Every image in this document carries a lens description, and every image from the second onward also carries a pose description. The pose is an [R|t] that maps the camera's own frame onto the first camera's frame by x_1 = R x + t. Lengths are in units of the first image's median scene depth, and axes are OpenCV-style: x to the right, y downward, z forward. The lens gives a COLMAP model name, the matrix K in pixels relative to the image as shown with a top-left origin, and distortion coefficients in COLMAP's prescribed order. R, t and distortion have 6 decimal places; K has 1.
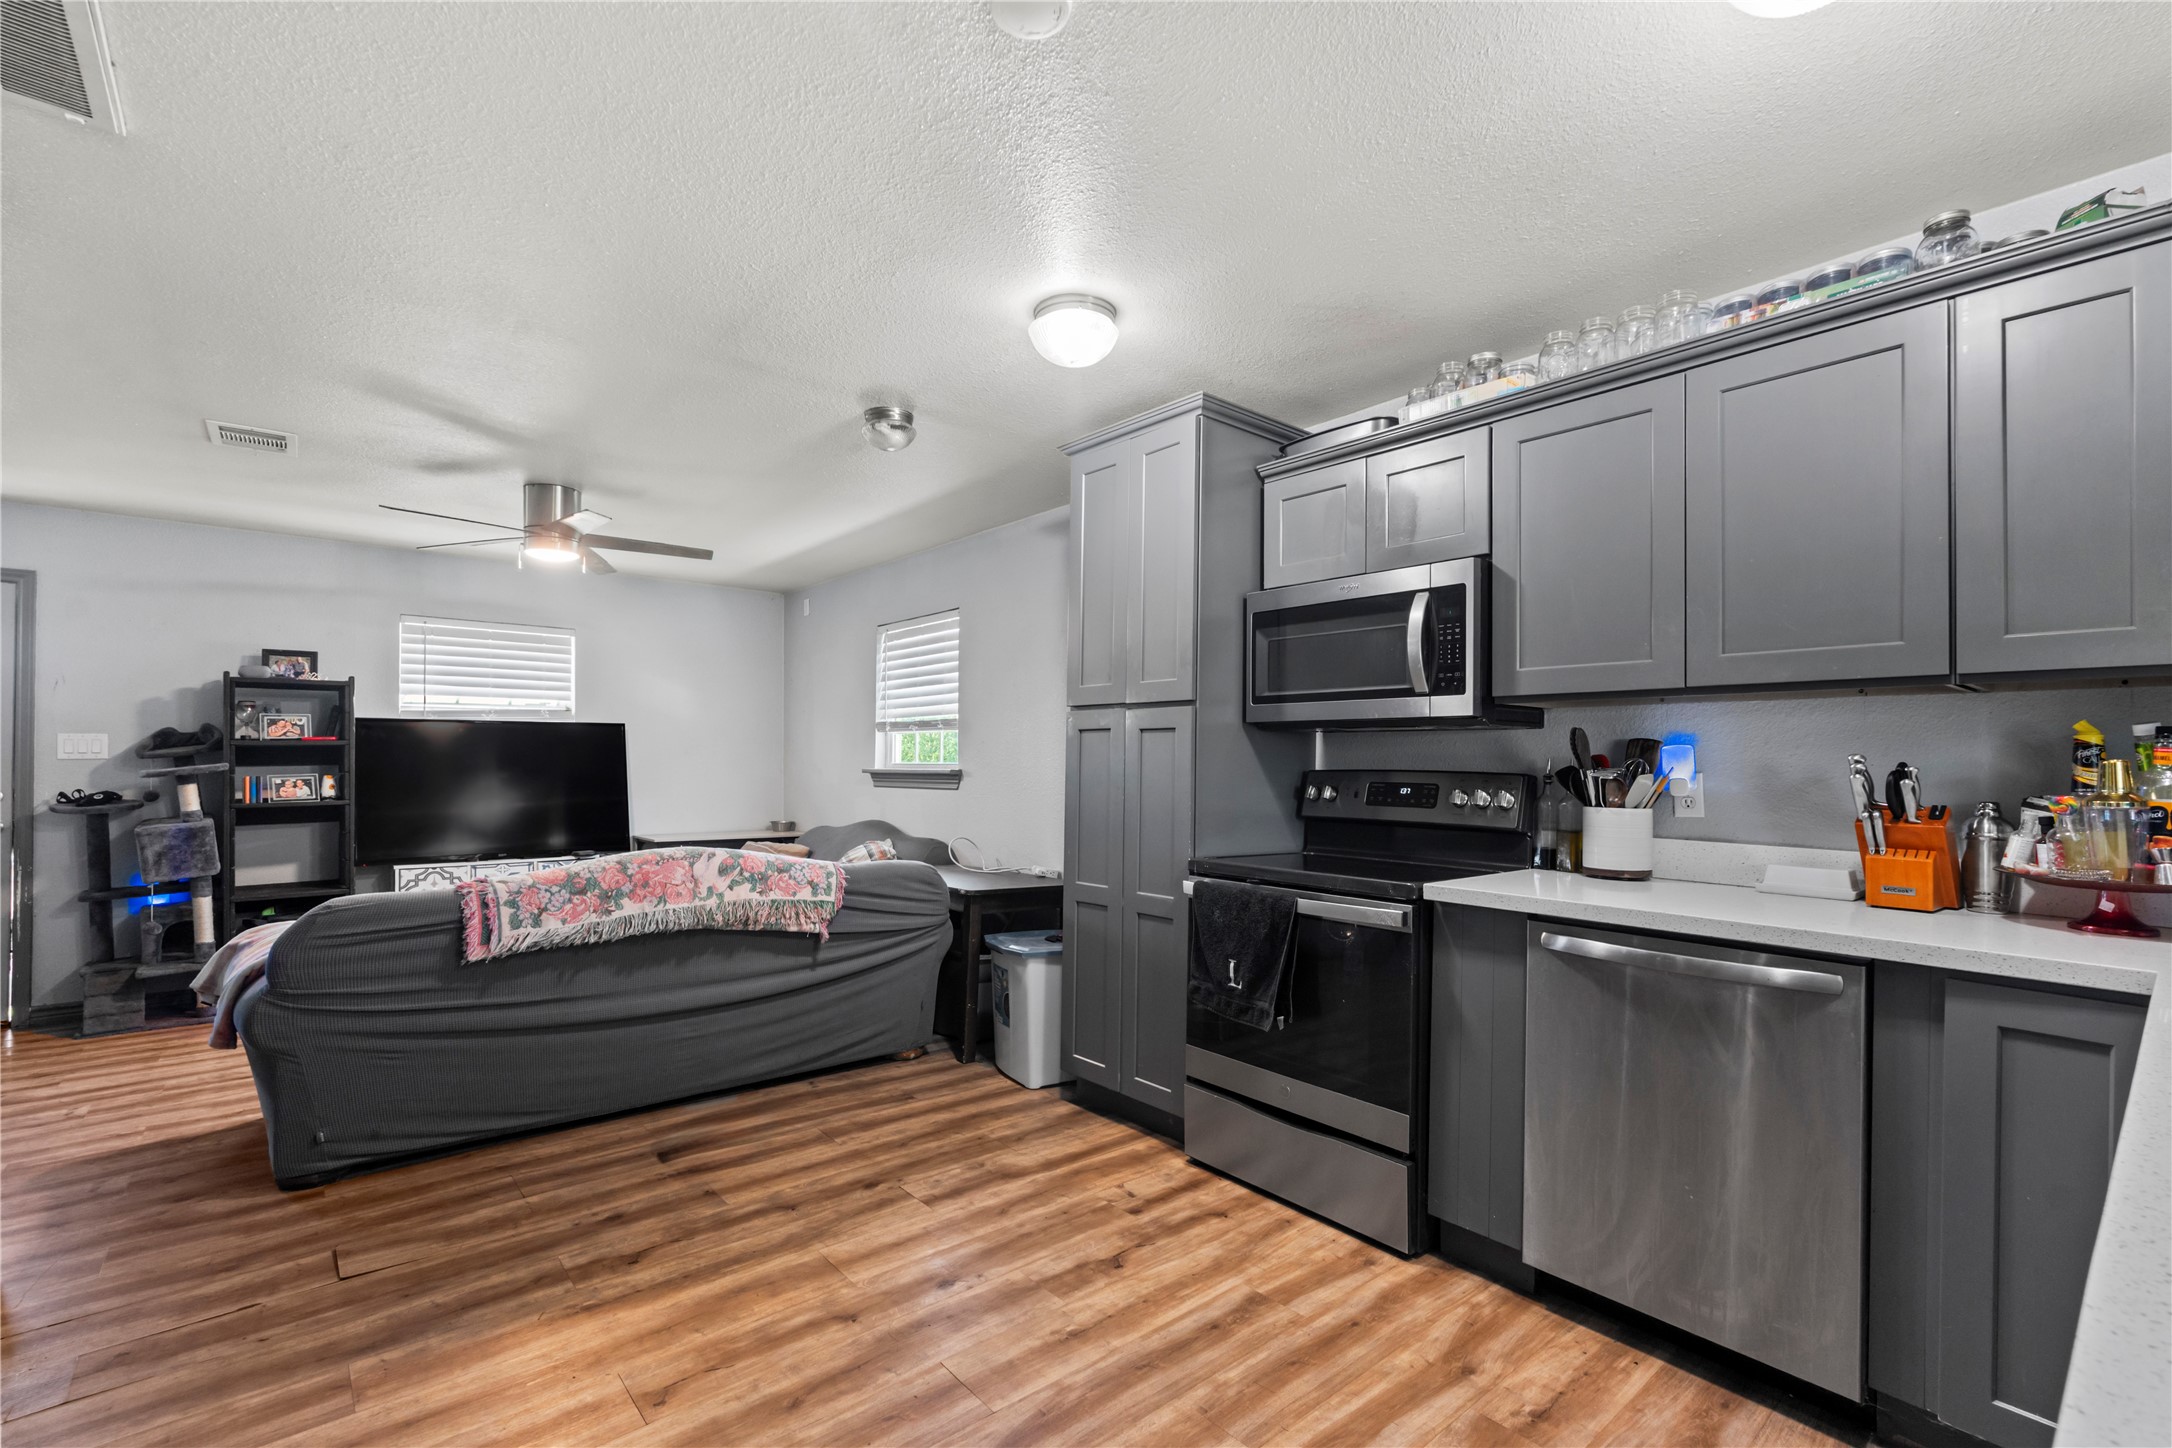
lens RADIAL K [[967.6, 0, 1086.1], [0, 967.6, 753.7], [0, 0, 1]] dist [-0.000062, -0.000502]
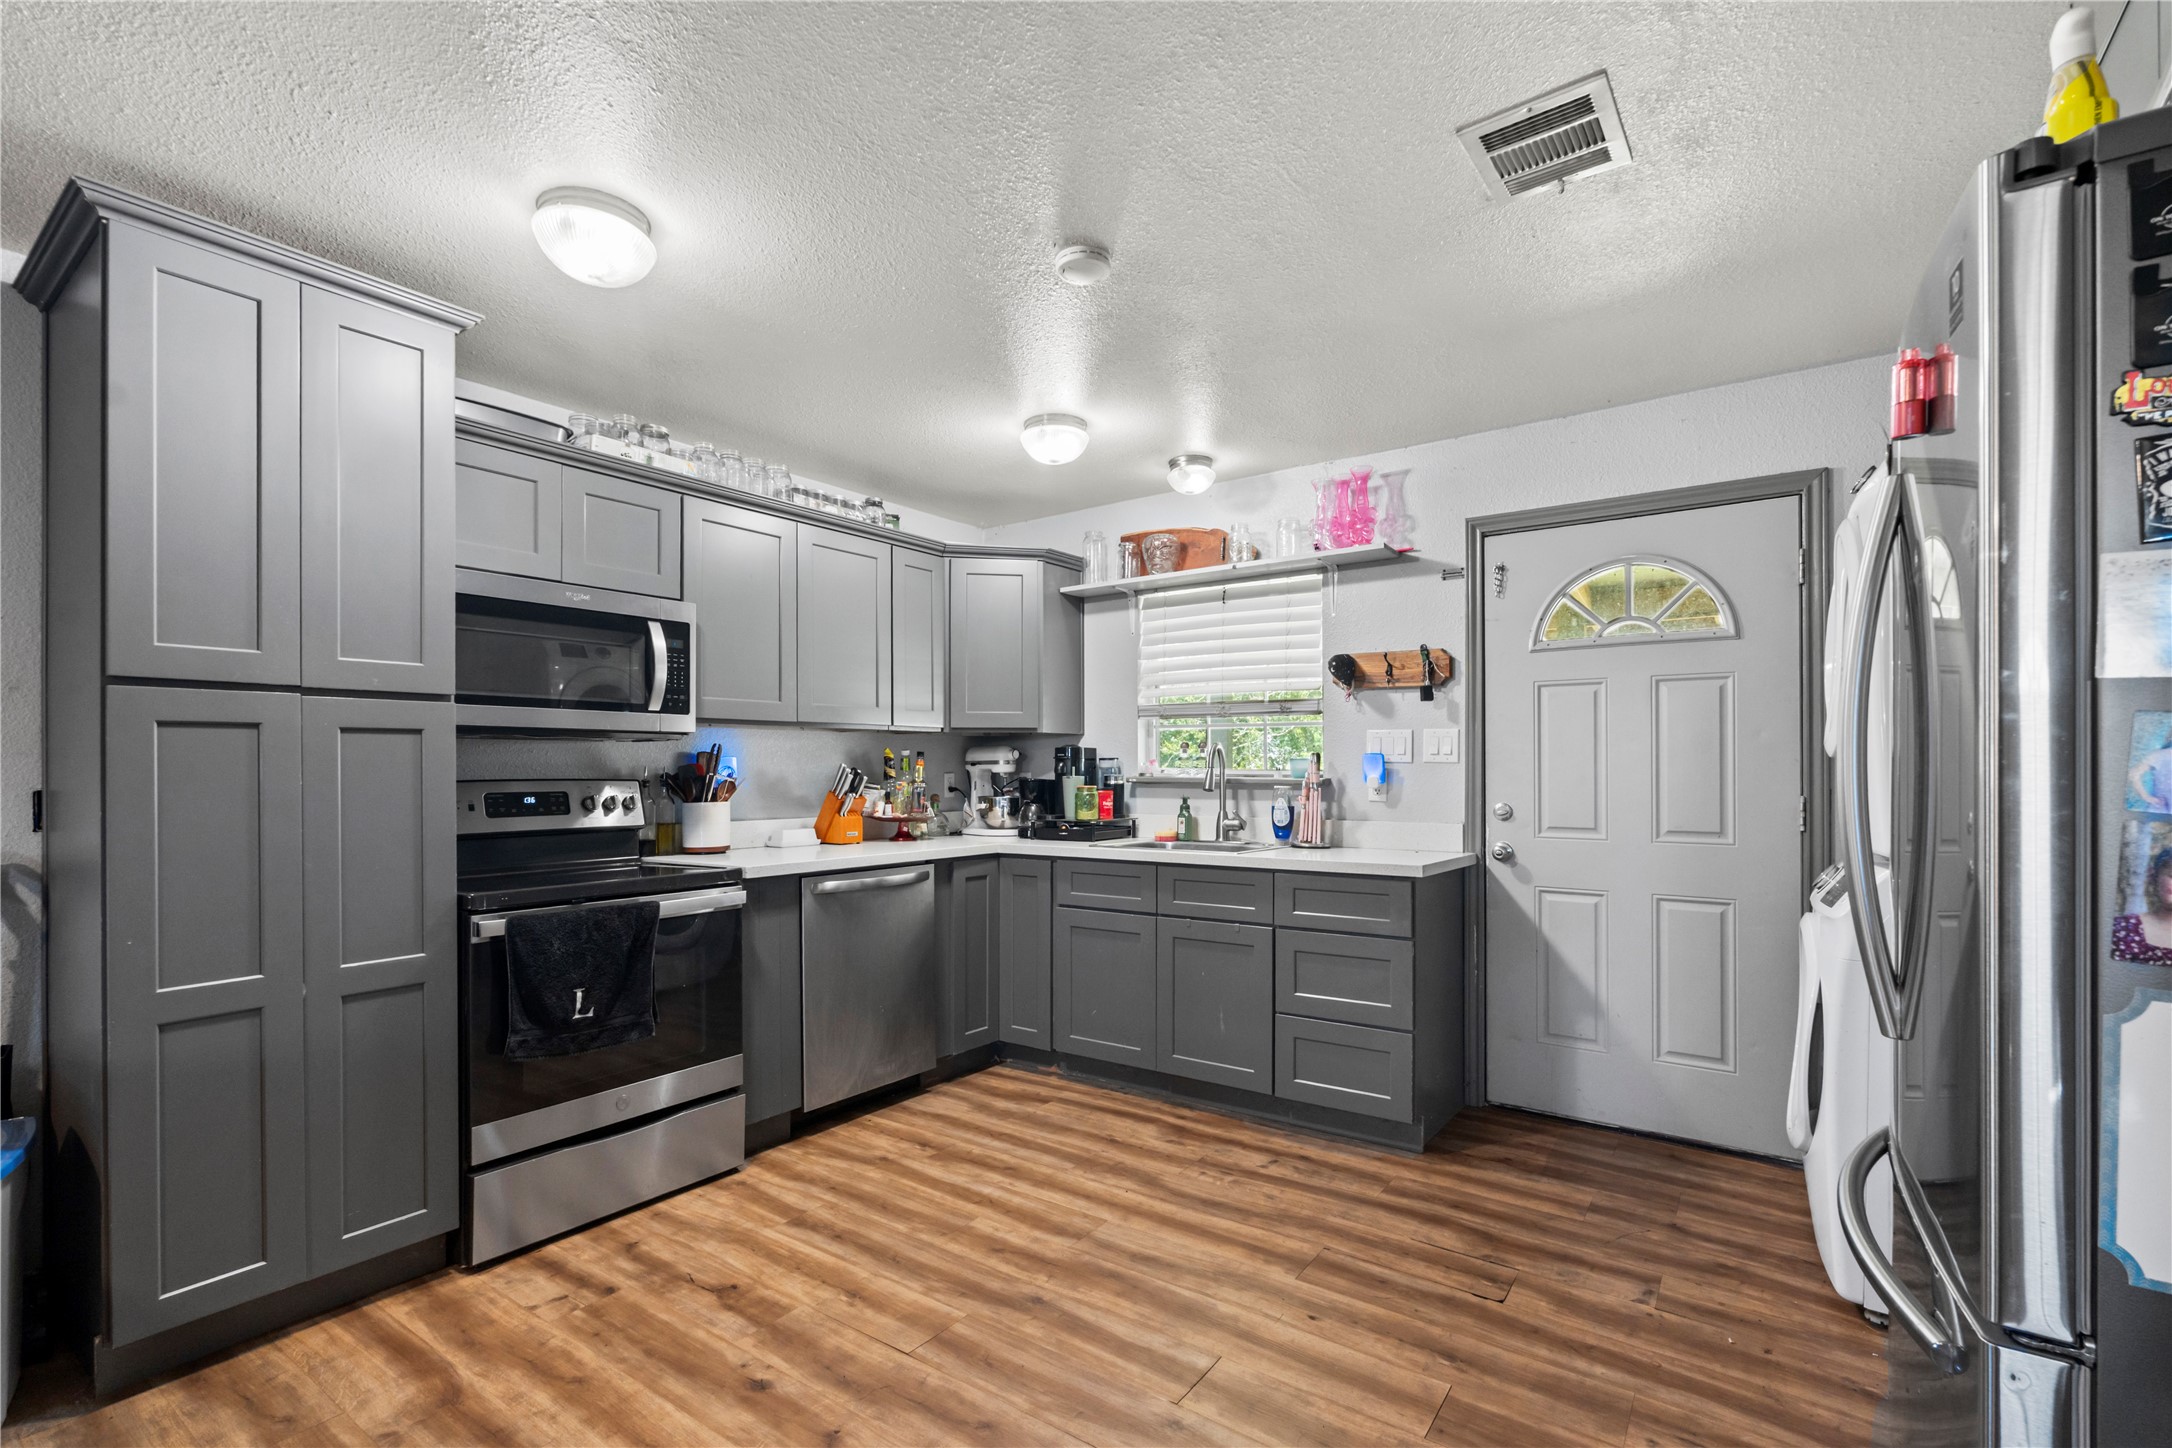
lens RADIAL K [[958.0, 0, 1088.0], [0, 958.0, 764.7], [0, 0, 1]] dist [0.000982, 0.000036]
pose [[-0.245674, -0.002817, 0.969348, -0.901951], [-0.003314, 0.999992, 0.002066, -0.002156], [-0.969347, -0.002705, -0.245681, 0.809282]]
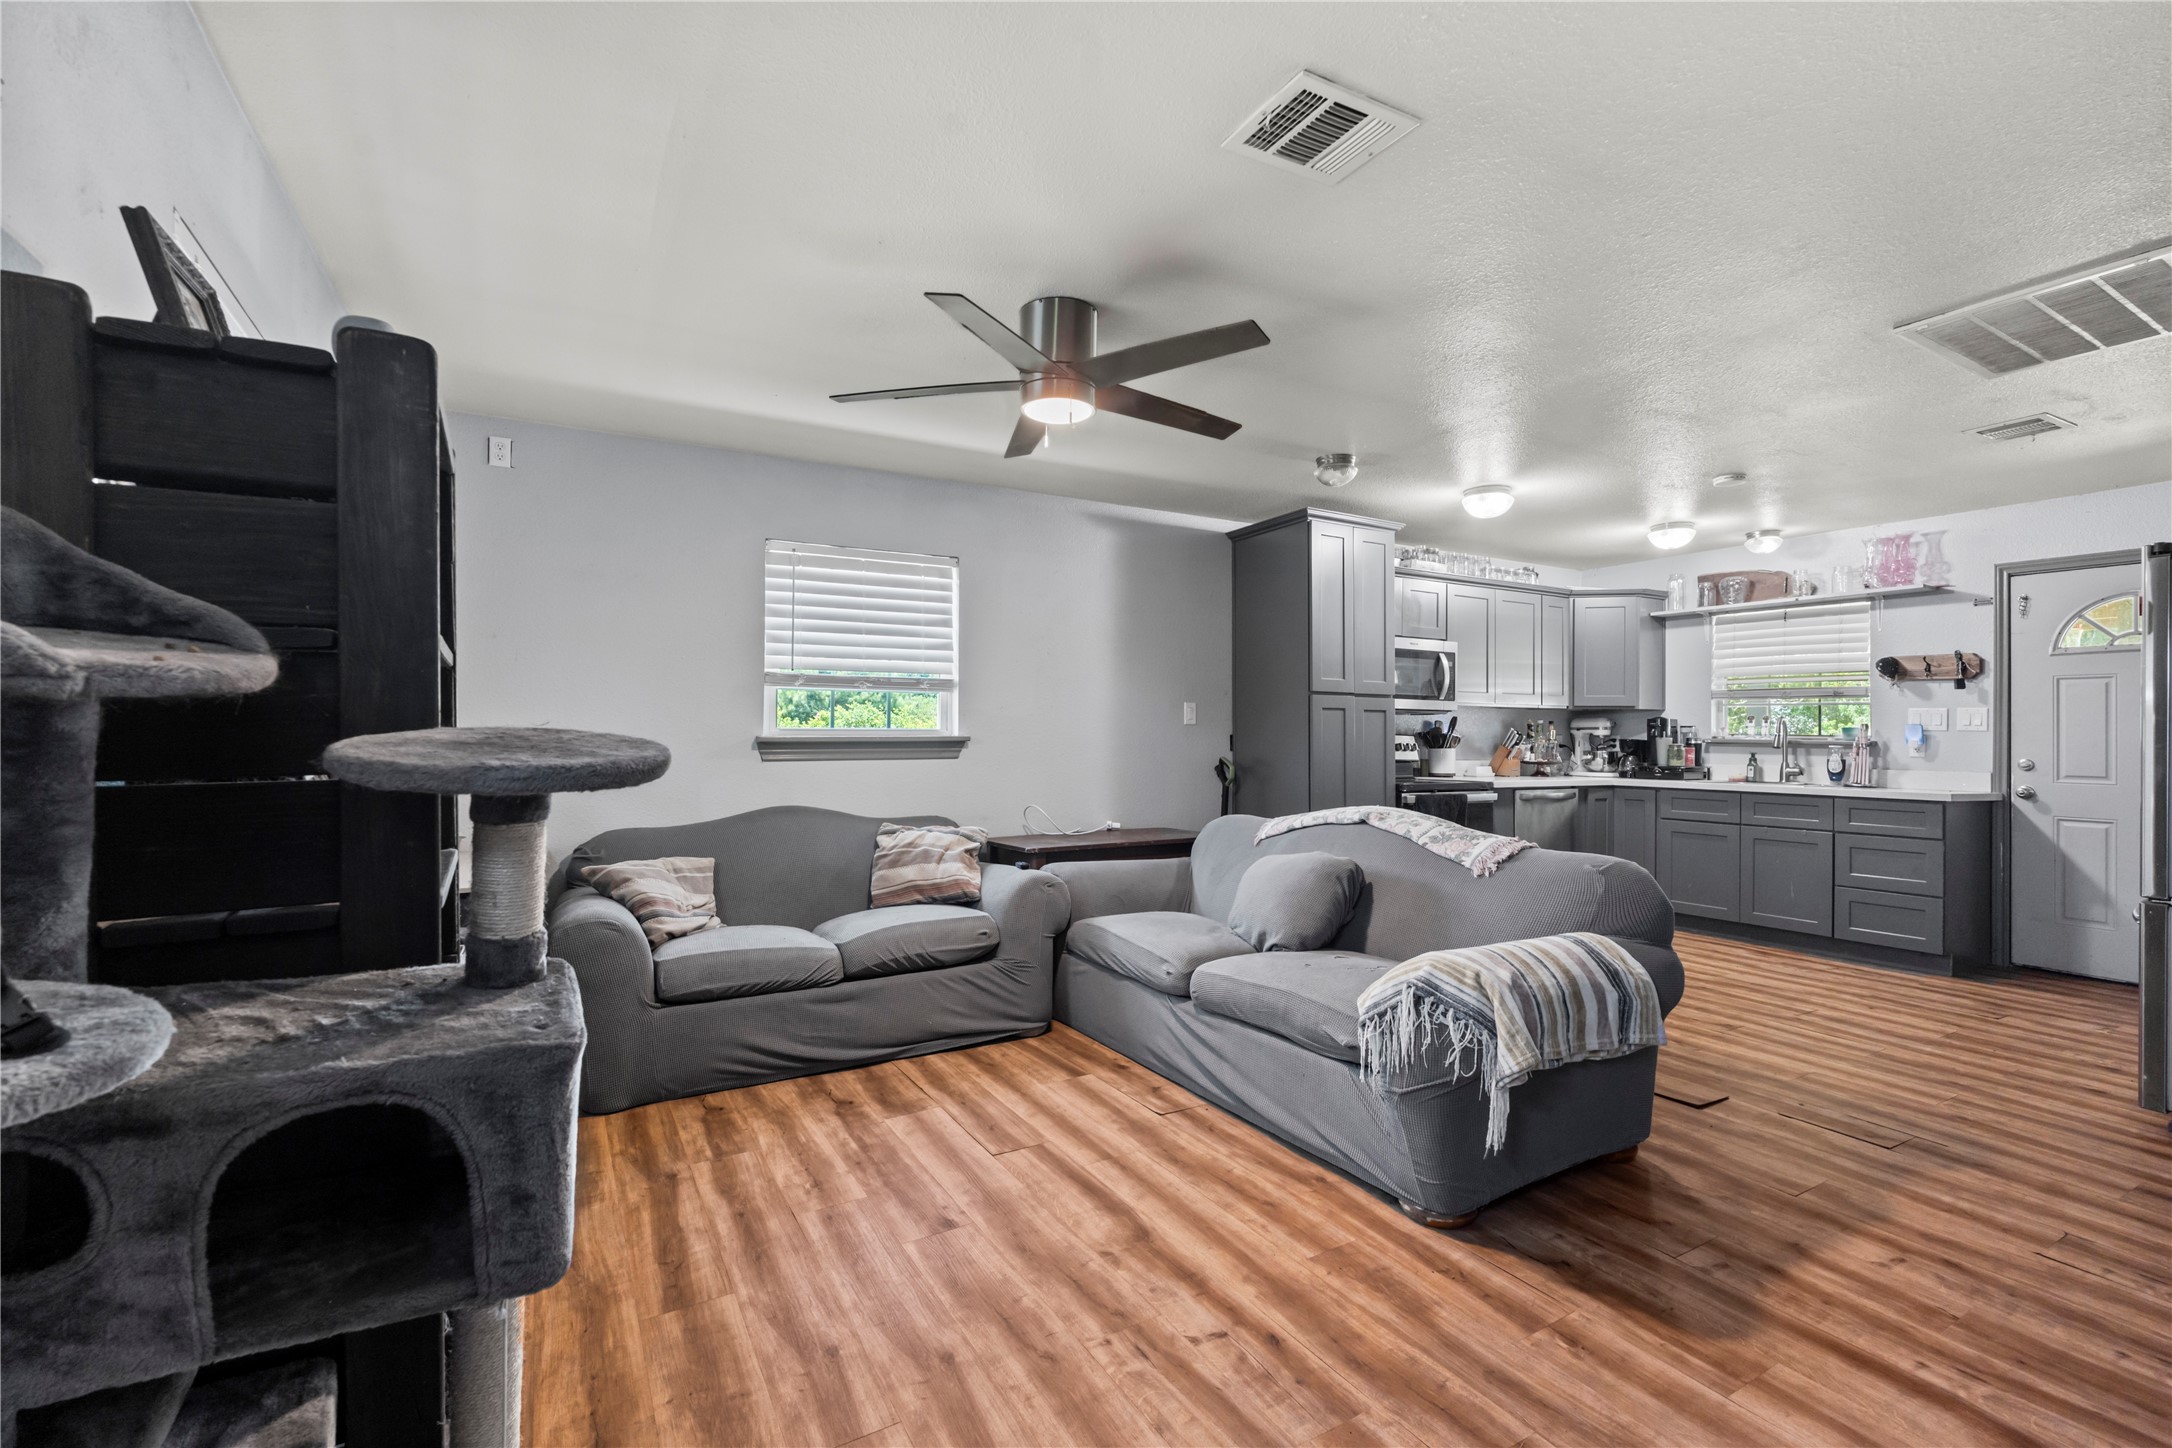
lens RADIAL K [[940.9, 0, 1086.0], [0, 940.9, 724.0], [0, 0, 1]] dist [-0.004953, -0.000226]
pose [[0.185701, 0.005431, 0.982591, -1.996106], [-0.013108, 0.999909, -0.003049, 0.012284], [-0.982519, -0.012313, 0.185756, 1.458495]]
